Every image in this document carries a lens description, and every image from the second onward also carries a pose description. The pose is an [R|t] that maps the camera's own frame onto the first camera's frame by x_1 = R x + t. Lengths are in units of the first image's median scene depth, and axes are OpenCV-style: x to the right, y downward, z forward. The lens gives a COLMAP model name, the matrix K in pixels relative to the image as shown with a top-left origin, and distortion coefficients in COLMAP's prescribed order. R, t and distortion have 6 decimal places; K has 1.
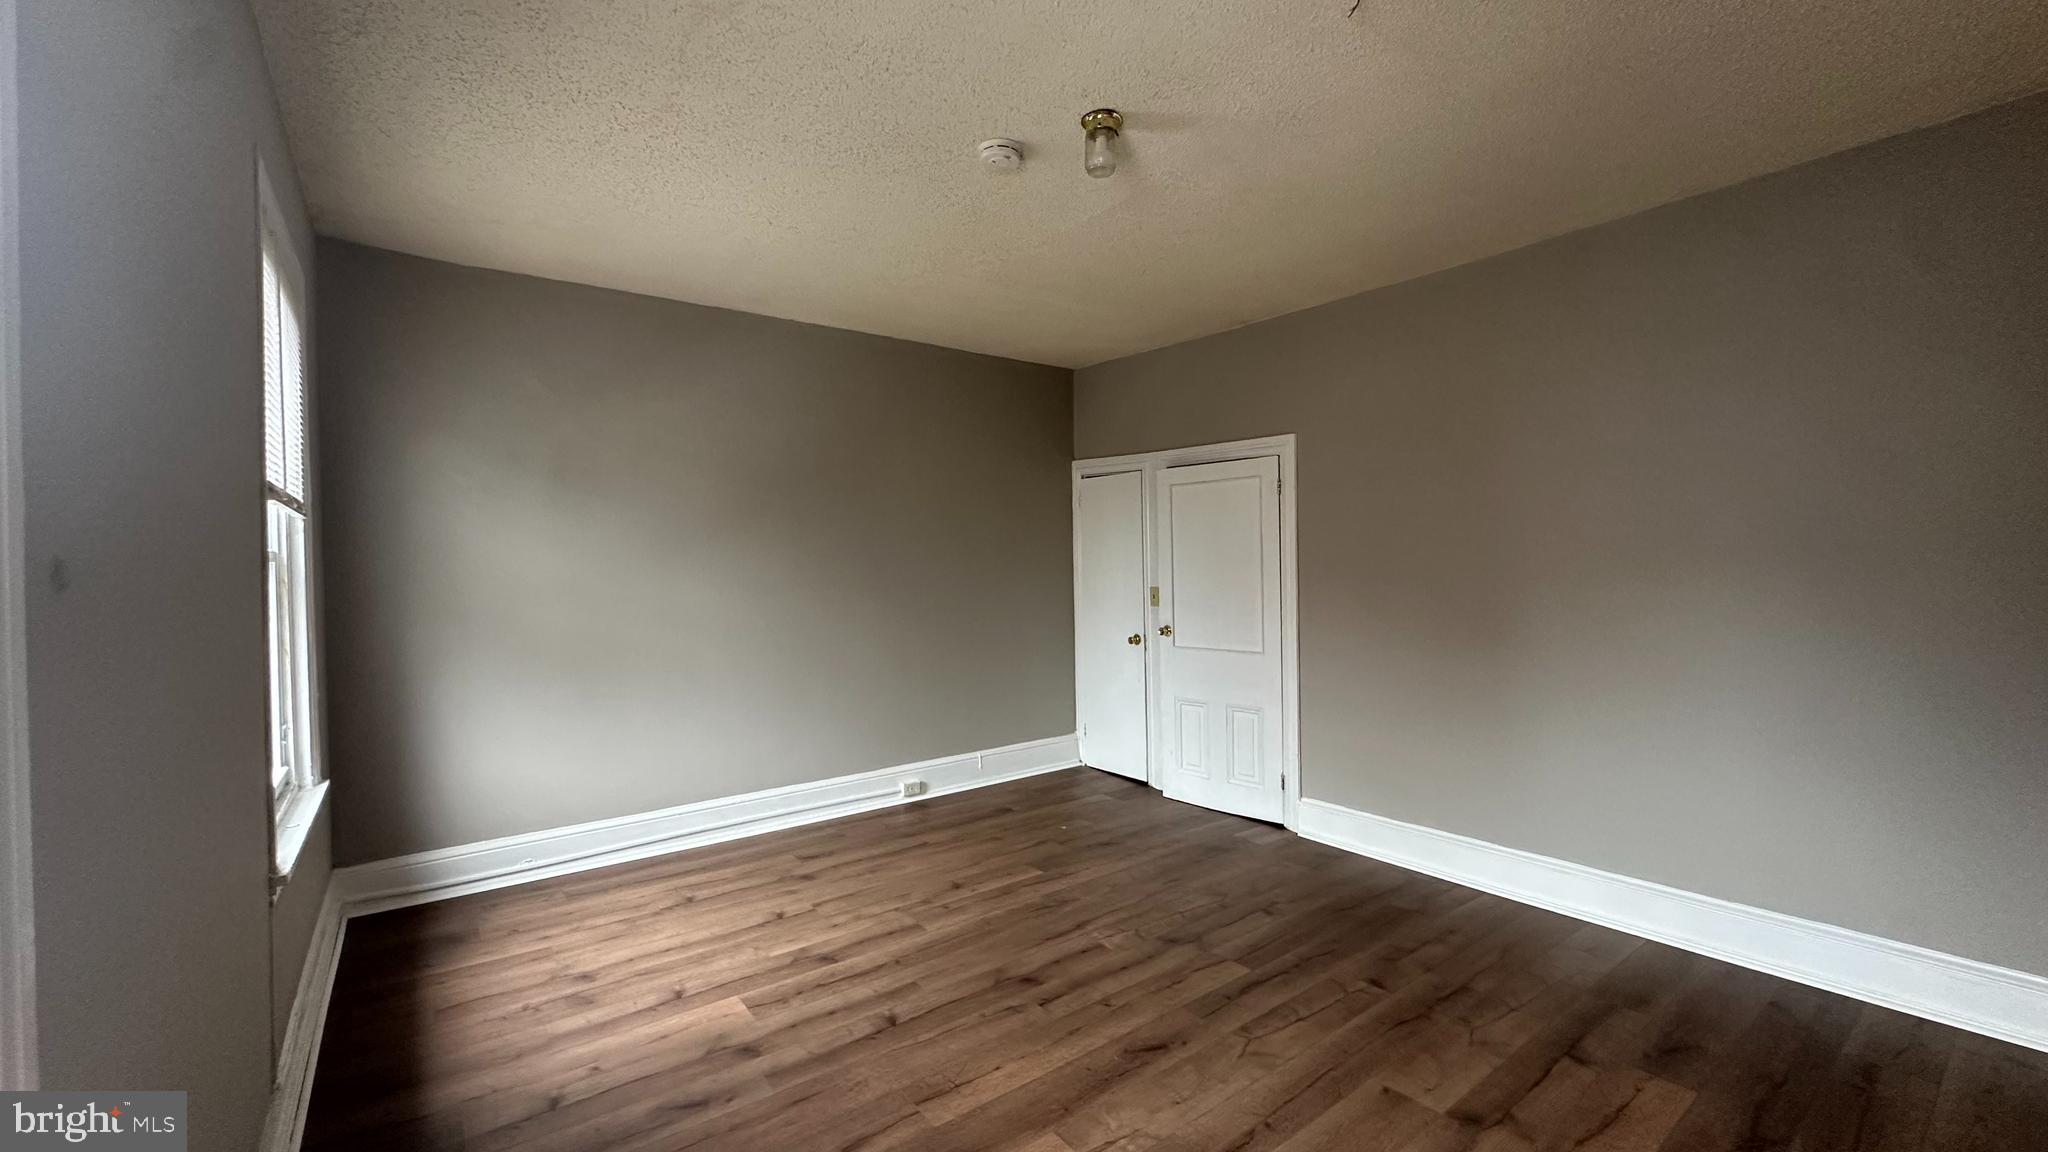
lens RADIAL K [[835.8, 0, 1027.5], [0, 835.8, 569.1], [0, 0, 1]] dist [-0.000491, -0.000375]
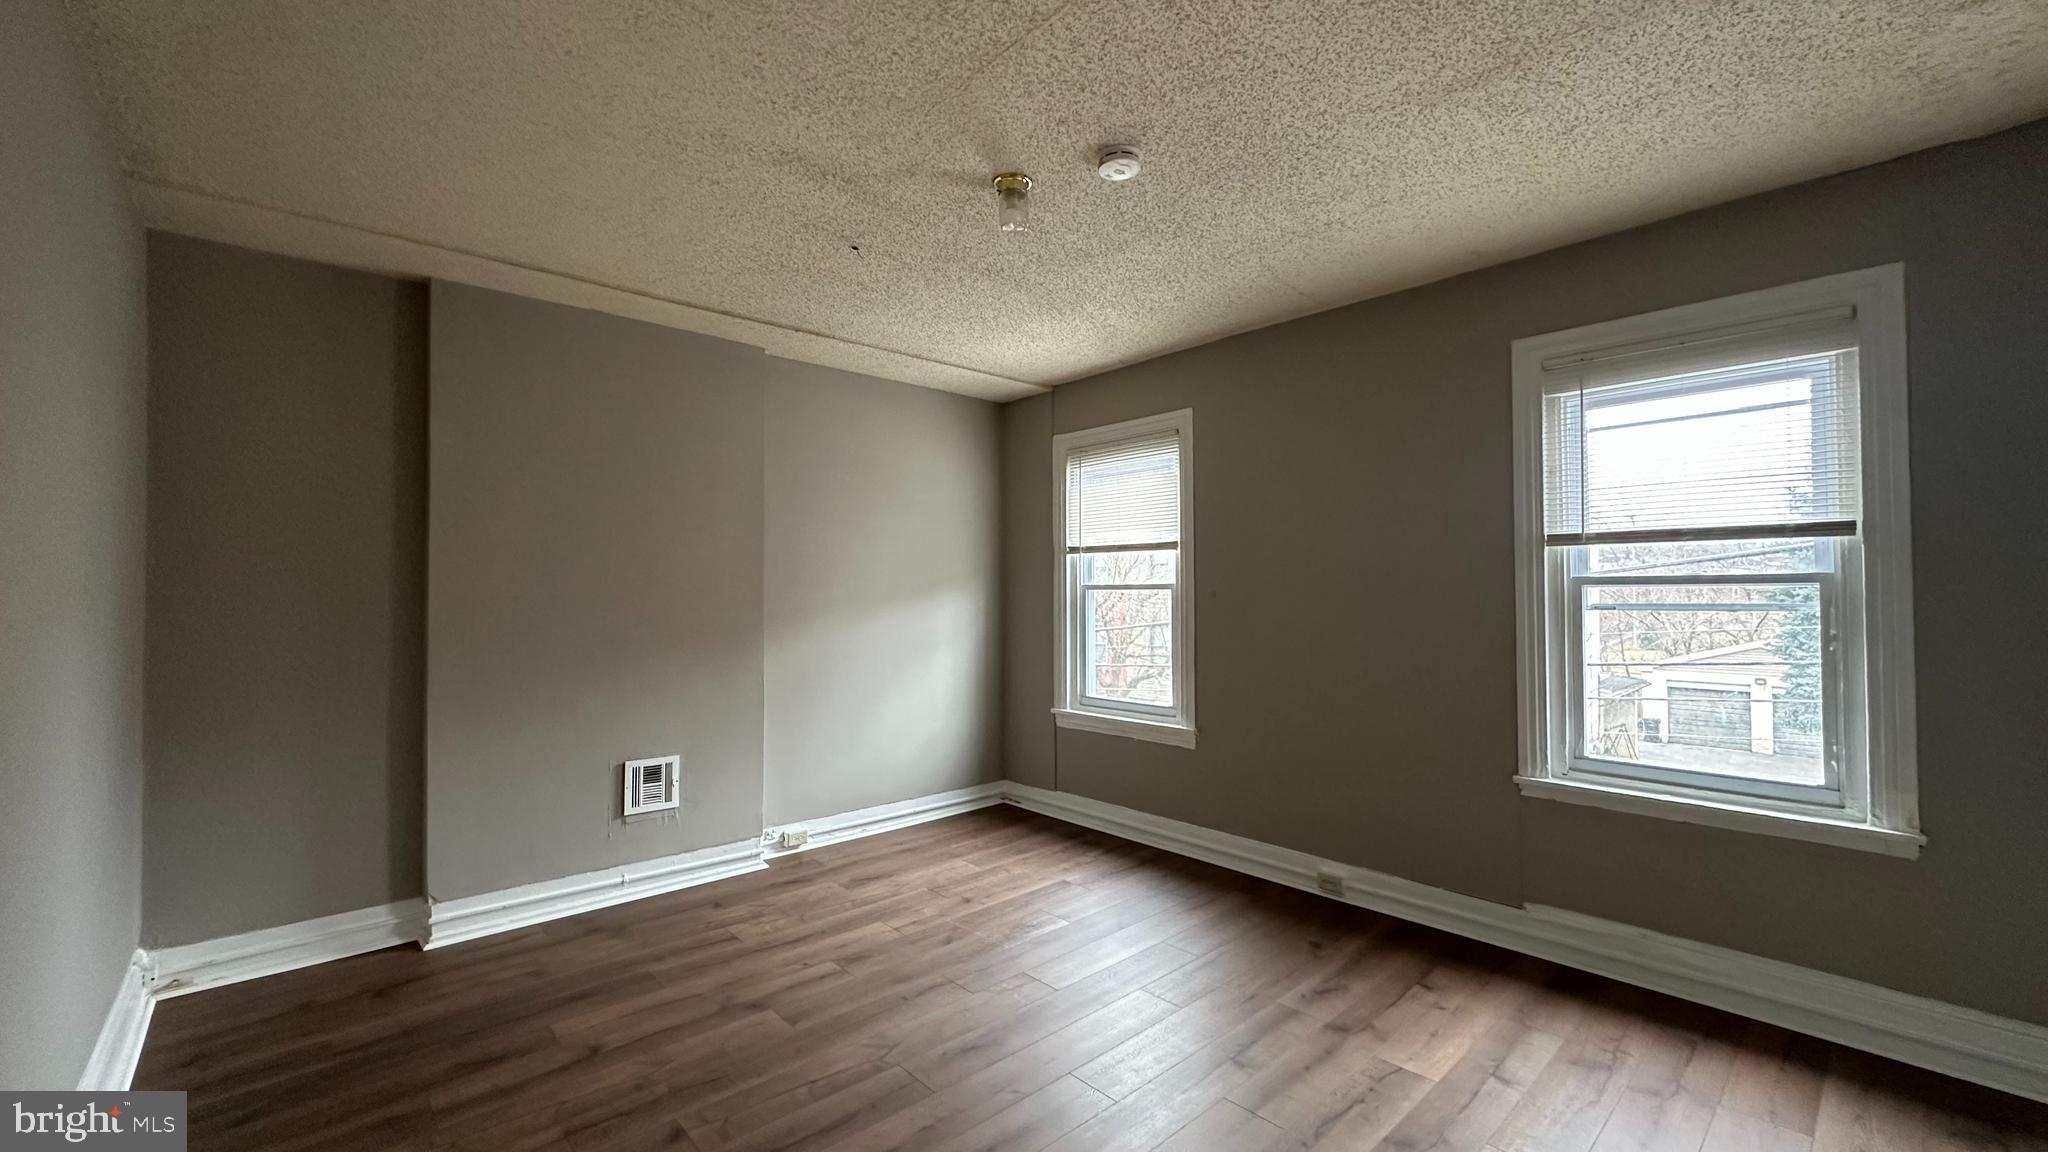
lens RADIAL K [[835.8, 0, 1025.1], [0, 835.8, 579.3], [0, 0, 1]] dist [-0.000491, -0.000375]
pose [[-0.996731, 0.010771, -0.080067, 0.160664], [0.011639, 0.999878, -0.010379, -0.016343], [0.079946, -0.011277, -0.996735, 2.003321]]
